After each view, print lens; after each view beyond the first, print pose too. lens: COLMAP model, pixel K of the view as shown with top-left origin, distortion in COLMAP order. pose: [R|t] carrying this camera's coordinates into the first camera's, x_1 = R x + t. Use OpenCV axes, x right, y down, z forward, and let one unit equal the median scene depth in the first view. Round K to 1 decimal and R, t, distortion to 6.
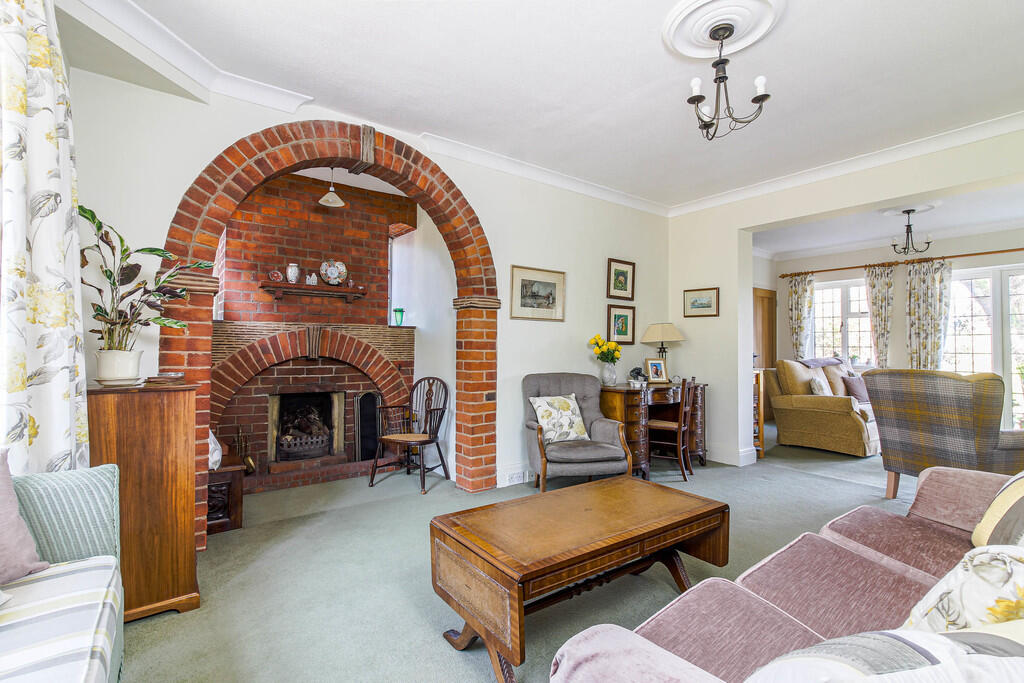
lens RADIAL K [[477.2, 0, 512.6], [0, 477.2, 336.2], [0, 0, 1]] dist [0.003411, 0.000839]
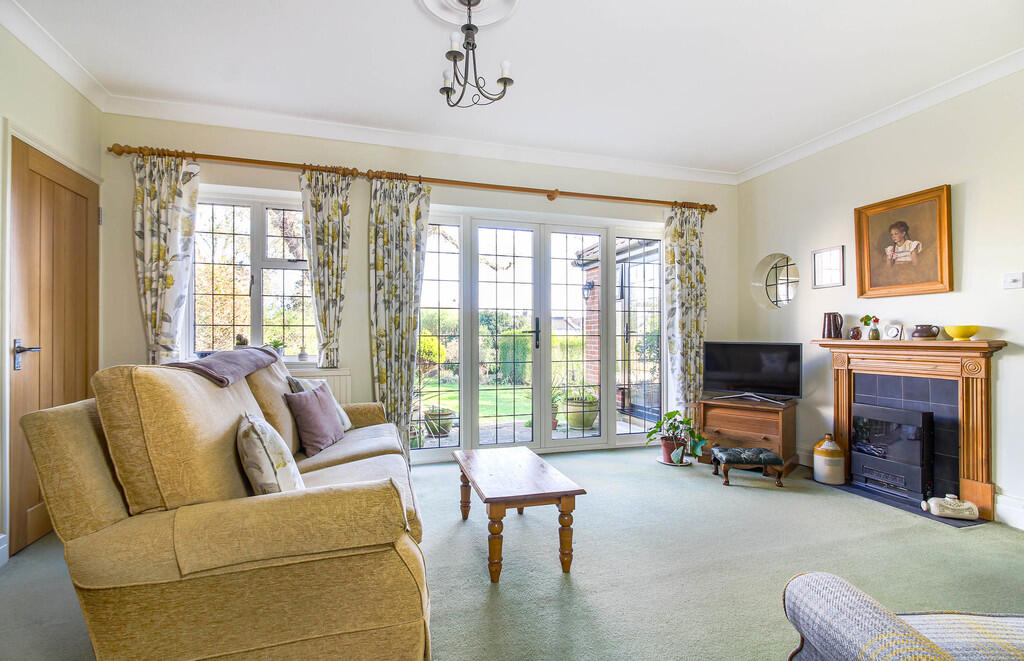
lens RADIAL K [[472.5, 0, 518.2], [0, 472.5, 333.1], [0, 0, 1]] dist [0.002938, 0.000614]
pose [[0.331975, -0.001384, 0.943287, 0.343946], [-0.017985, 0.999808, 0.007797, 0.023520], [-0.943117, -0.019553, 0.331886, 0.624994]]
